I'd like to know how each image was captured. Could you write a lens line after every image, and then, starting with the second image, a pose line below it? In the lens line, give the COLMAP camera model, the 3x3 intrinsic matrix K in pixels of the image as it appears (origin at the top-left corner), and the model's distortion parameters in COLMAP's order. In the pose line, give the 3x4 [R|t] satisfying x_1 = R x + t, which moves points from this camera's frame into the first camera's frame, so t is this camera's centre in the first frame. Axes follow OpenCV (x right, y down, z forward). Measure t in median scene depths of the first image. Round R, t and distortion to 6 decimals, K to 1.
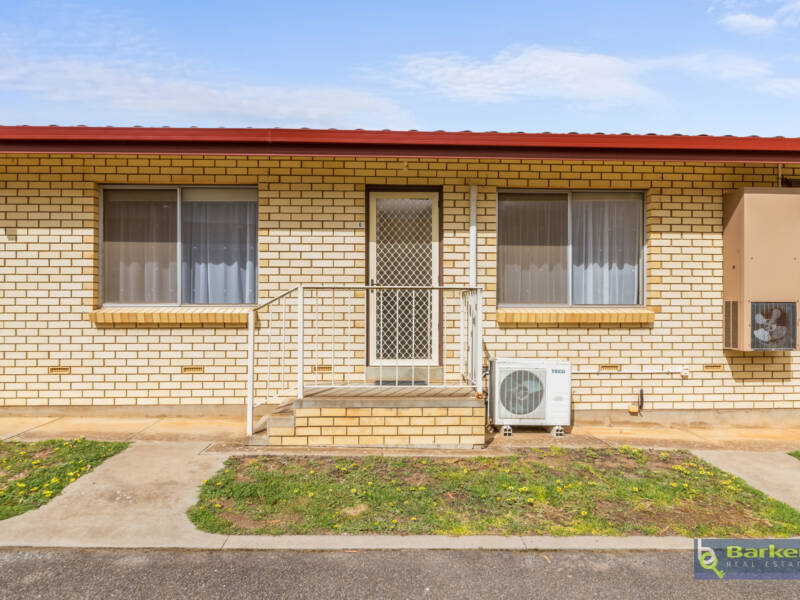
lens RADIAL K [[492.8, 0, 400.9], [0, 492.8, 303.3], [0, 0, 1]] dist [-0.006067, -0.000821]
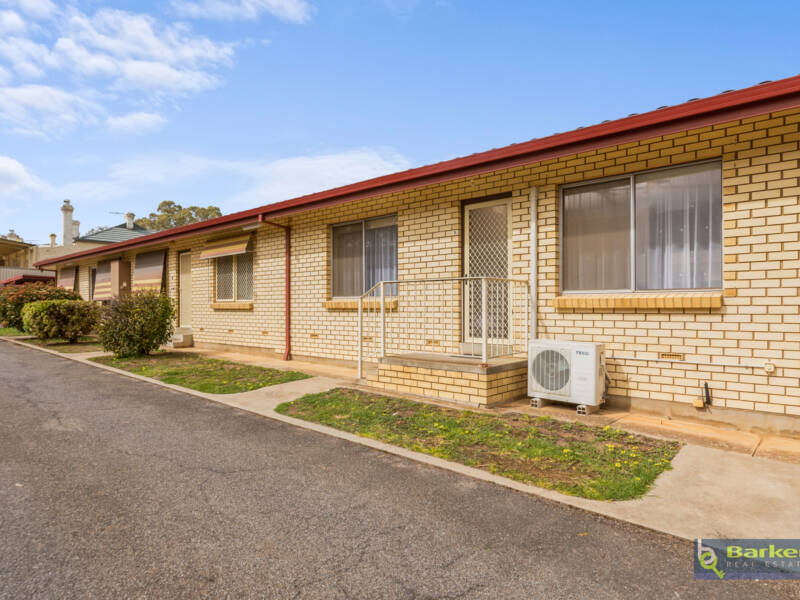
lens RADIAL K [[492.8, 0, 400.0], [0, 492.8, 300.7], [0, 0, 1]] dist [-0.006067, -0.000821]
pose [[0.717443, -0.011252, -0.696527, 0.713562], [0.012655, 0.999915, -0.003117, 0.021700], [0.696503, -0.006578, 0.717524, -0.029136]]
